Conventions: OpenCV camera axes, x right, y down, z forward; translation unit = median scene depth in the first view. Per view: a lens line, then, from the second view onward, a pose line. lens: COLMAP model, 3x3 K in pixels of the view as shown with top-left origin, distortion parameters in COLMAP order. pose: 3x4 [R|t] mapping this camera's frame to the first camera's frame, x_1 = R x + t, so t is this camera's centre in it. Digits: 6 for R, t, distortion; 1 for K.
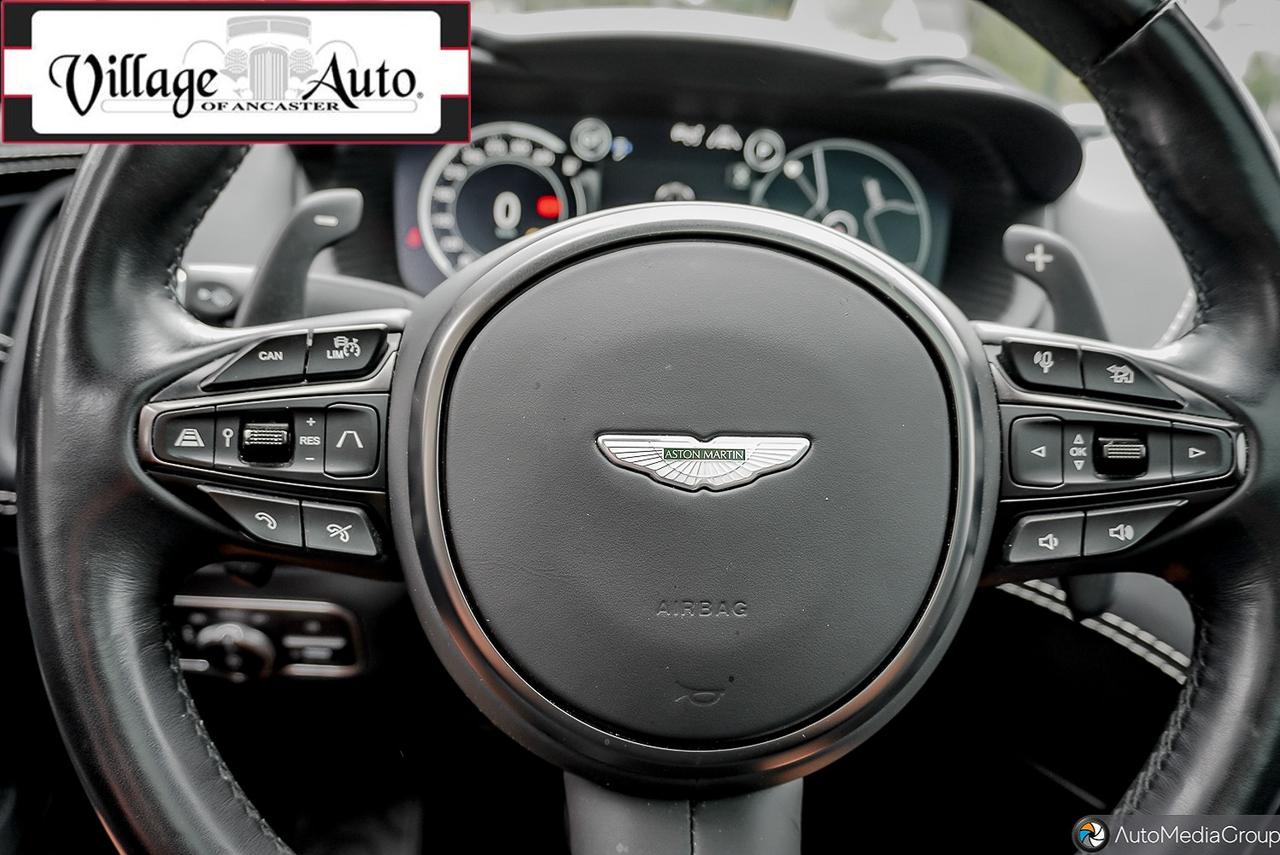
lens RADIAL K [[1017.5, 0, 636.9], [0, 1017.5, 406.5], [0, 0, 1]] dist [-0.022062, 0.002659]
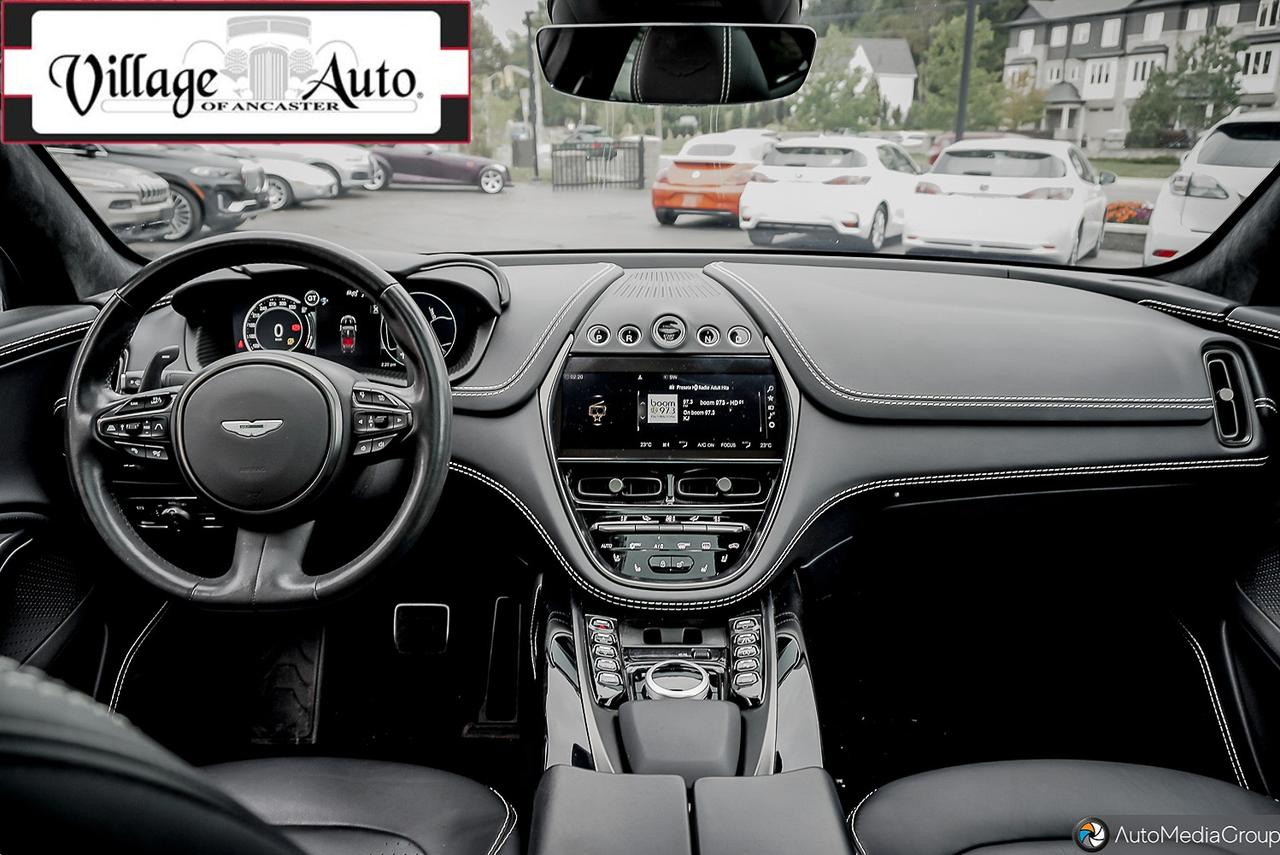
lens RADIAL K [[877.3, 0, 643.2], [0, 877.3, 420.2], [0, 0, 1]] dist [-0.037358, 0.011709]
pose [[0.998505, -0.043507, -0.033102, 1.426515], [0.044272, 0.998761, 0.022739, 0.015821], [0.032072, -0.024171, 0.999193, -1.851744]]
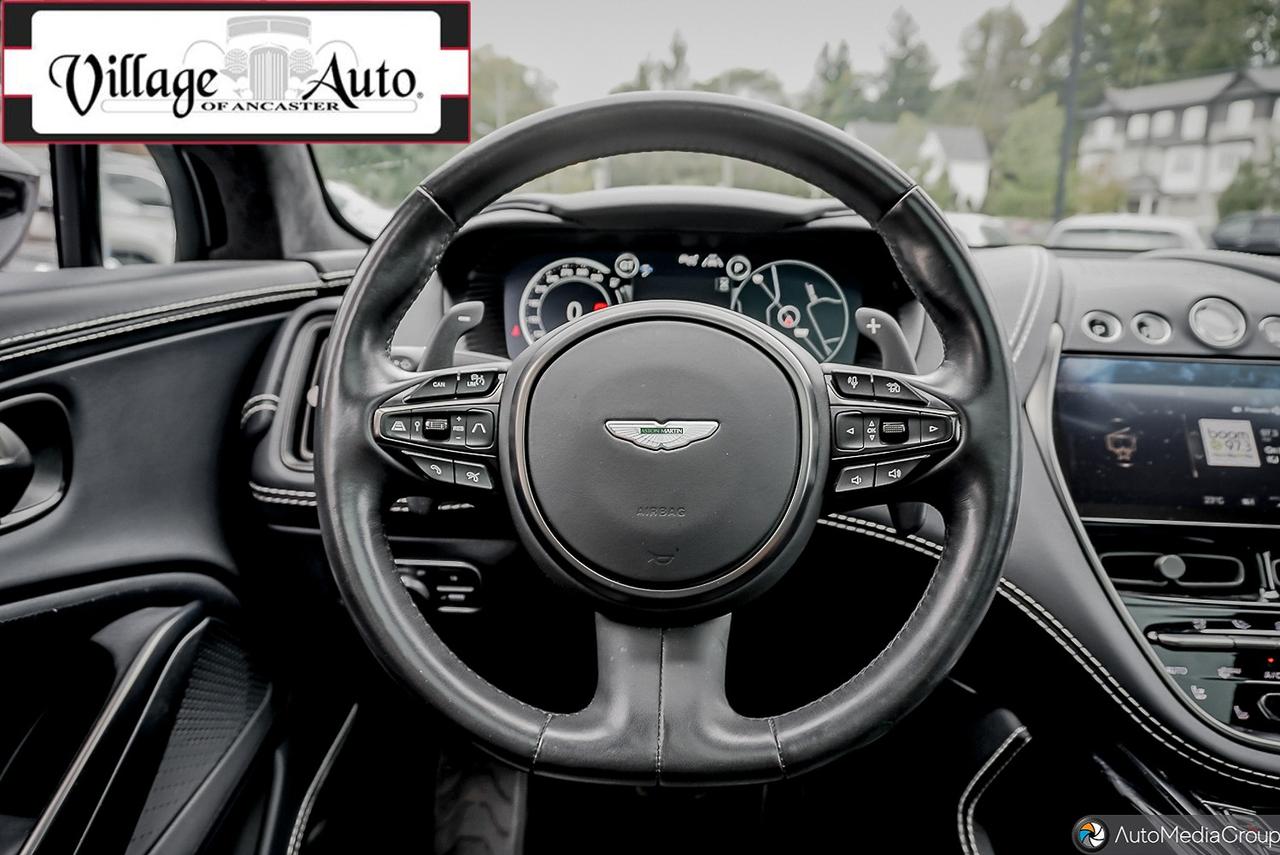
lens RADIAL K [[877.3, 0, 636.6], [0, 877.3, 417.9], [0, 0, 1]] dist [-0.037358, 0.011709]
pose [[0.996166, -0.015937, -0.086018, 0.151216], [0.009308, 0.996994, -0.076924, 0.139201], [0.086985, 0.075828, 0.993320, -0.597051]]
